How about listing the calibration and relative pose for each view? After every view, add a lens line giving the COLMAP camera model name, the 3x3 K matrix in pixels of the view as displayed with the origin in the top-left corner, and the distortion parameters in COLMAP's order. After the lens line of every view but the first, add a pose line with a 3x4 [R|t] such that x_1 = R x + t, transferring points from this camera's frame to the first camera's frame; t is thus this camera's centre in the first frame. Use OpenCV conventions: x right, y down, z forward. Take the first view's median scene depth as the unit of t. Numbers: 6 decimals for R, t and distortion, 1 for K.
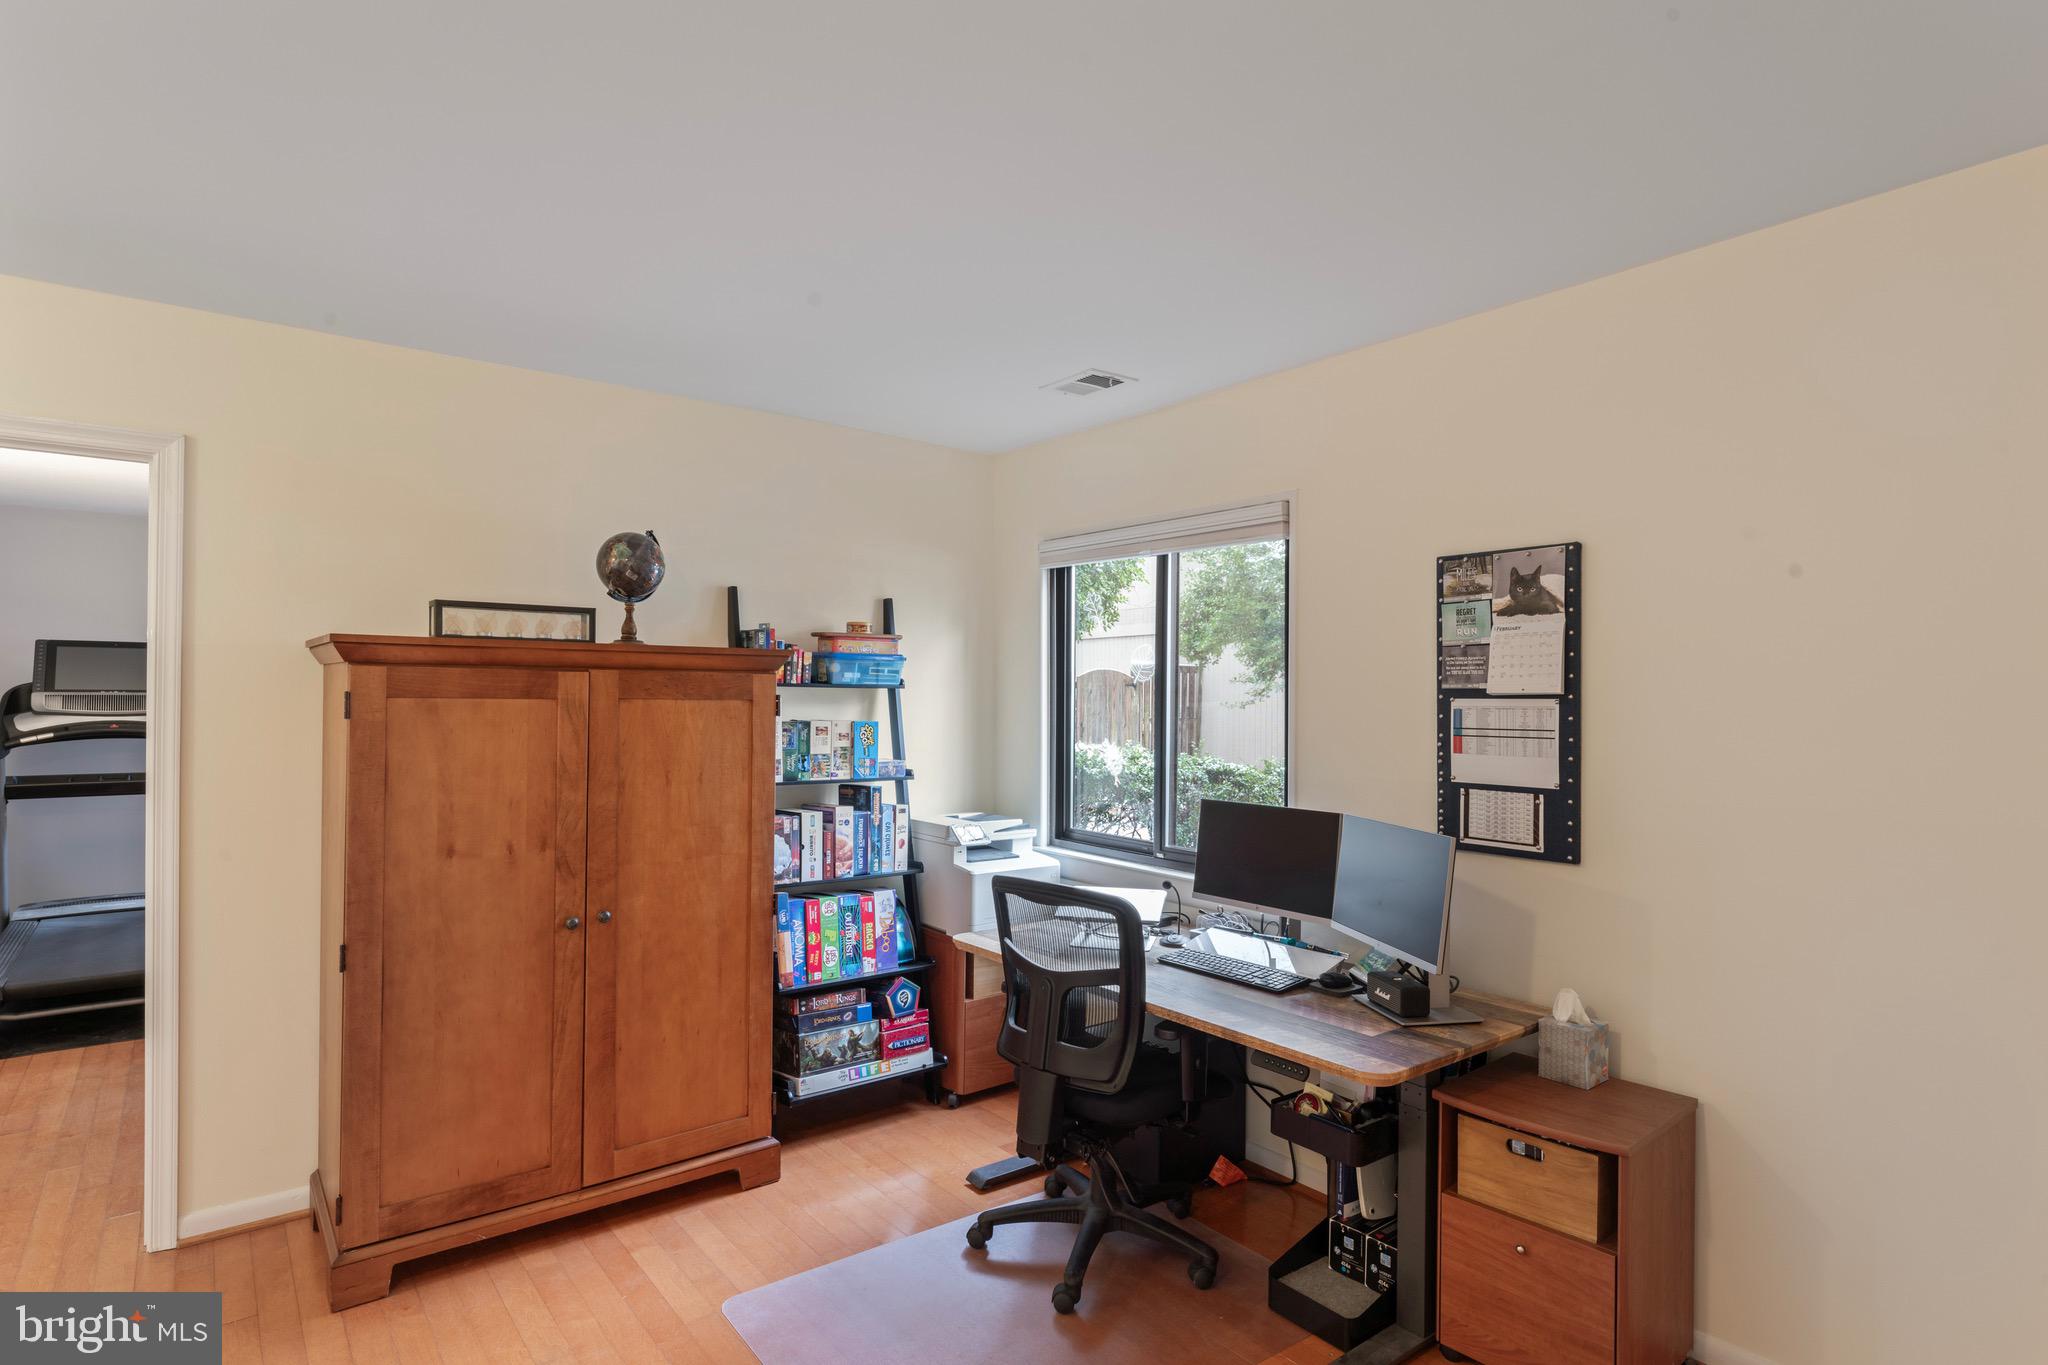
lens RADIAL K [[1064.4, 0, 1010.1], [0, 1064.4, 708.2], [0, 0, 1]] dist [0.003055, -0.000261]
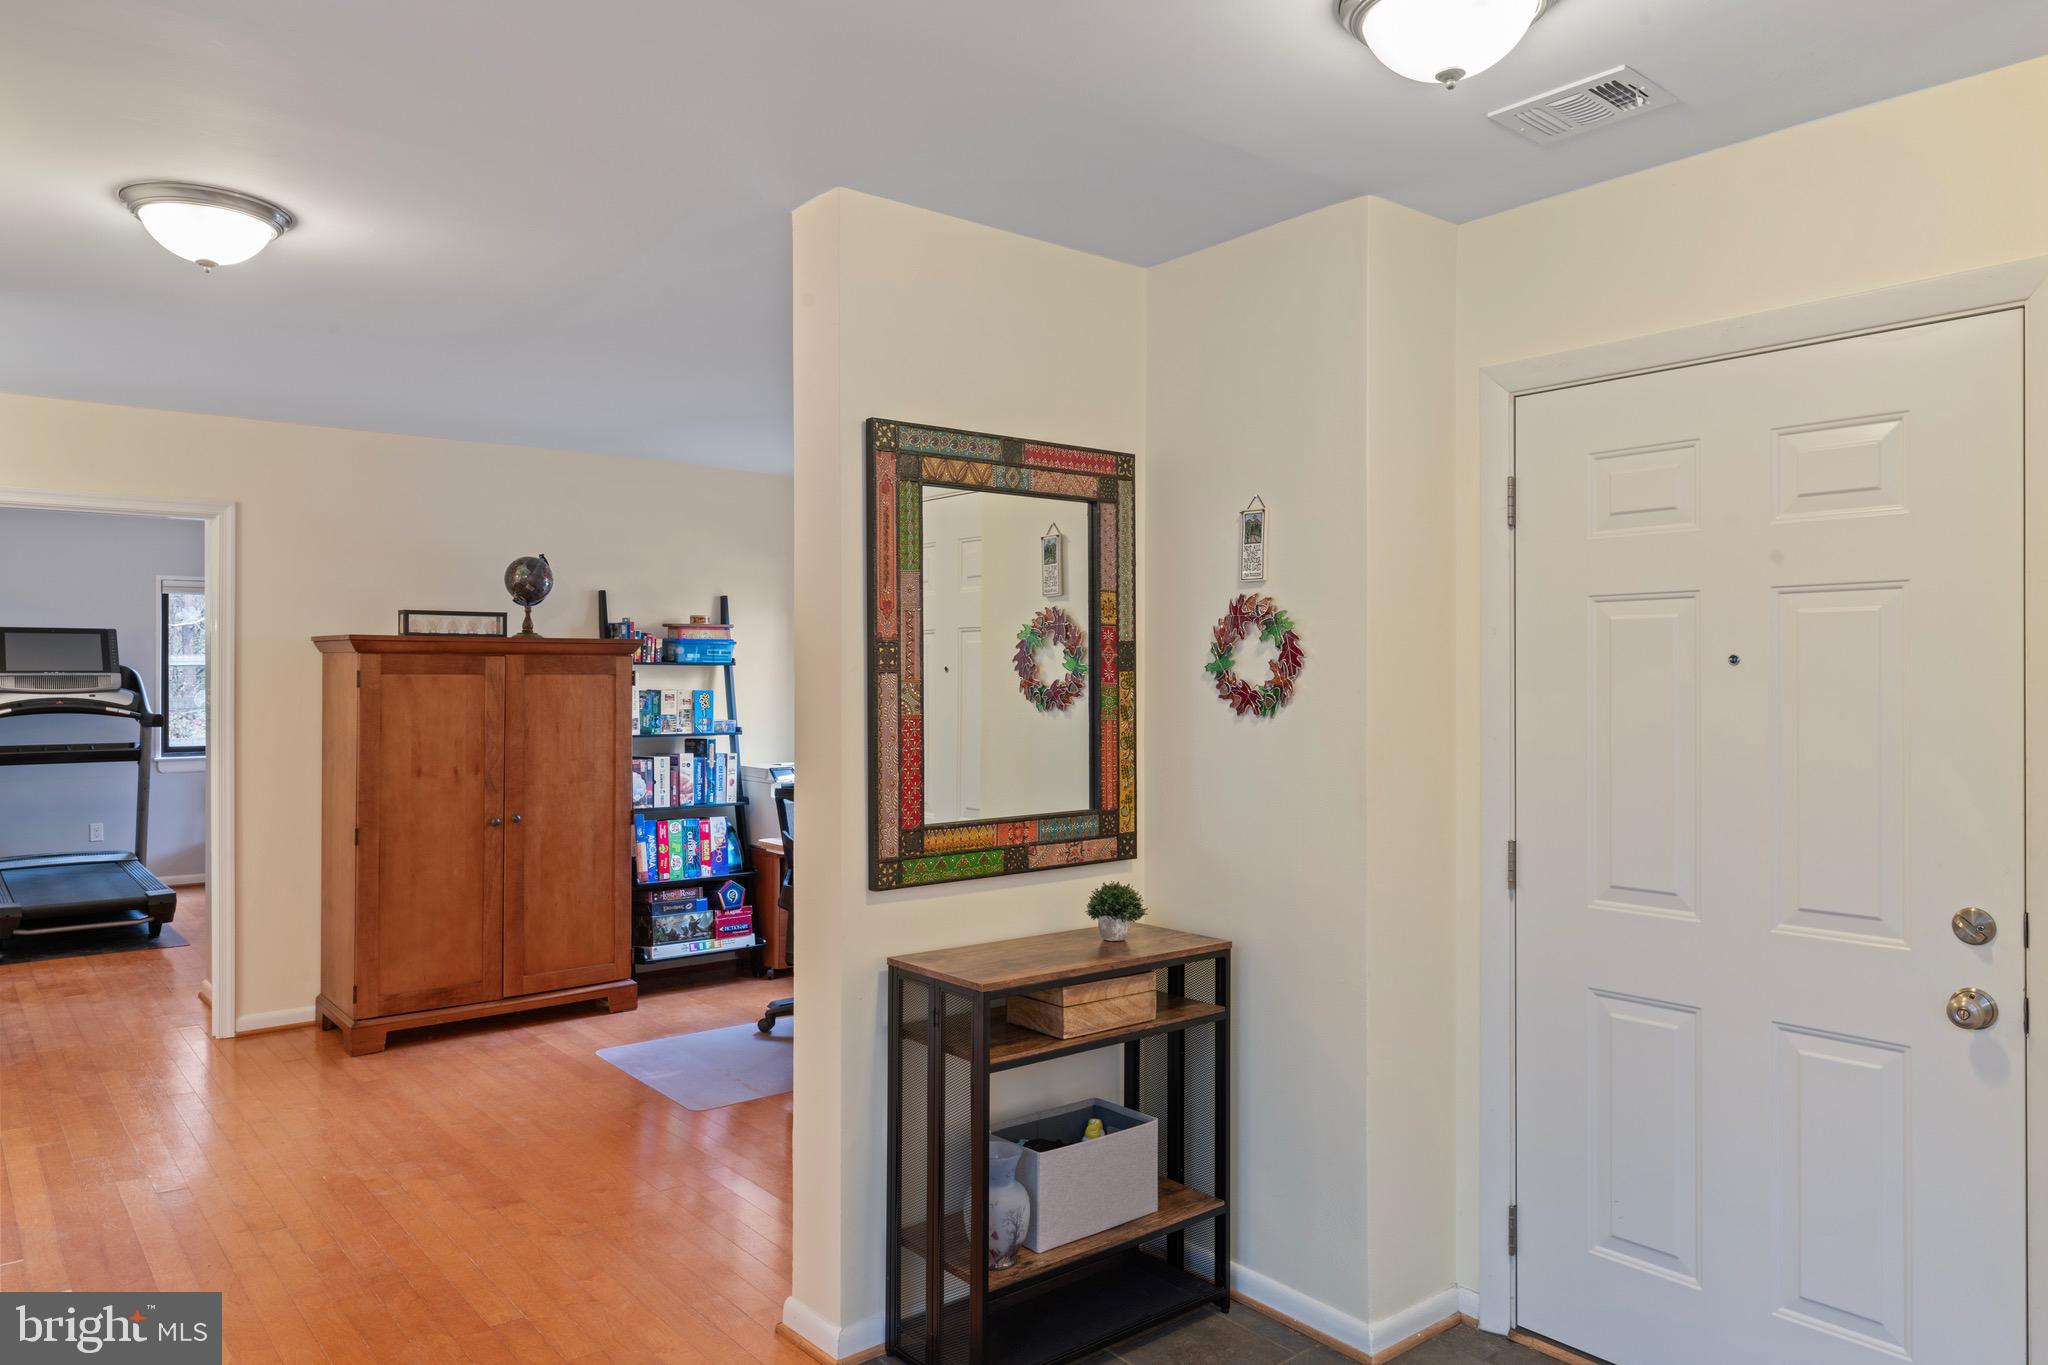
lens RADIAL K [[1345.4, 0, 1010.8], [0, 1345.4, 676.3], [0, 0, 1]] dist [-0.011385, 0.004722]
pose [[0.999468, -0.006852, 0.031898, 0.237913], [0.007086, 0.999949, -0.007253, 0.011928], [-0.031847, 0.007475, 0.999465, -0.847558]]
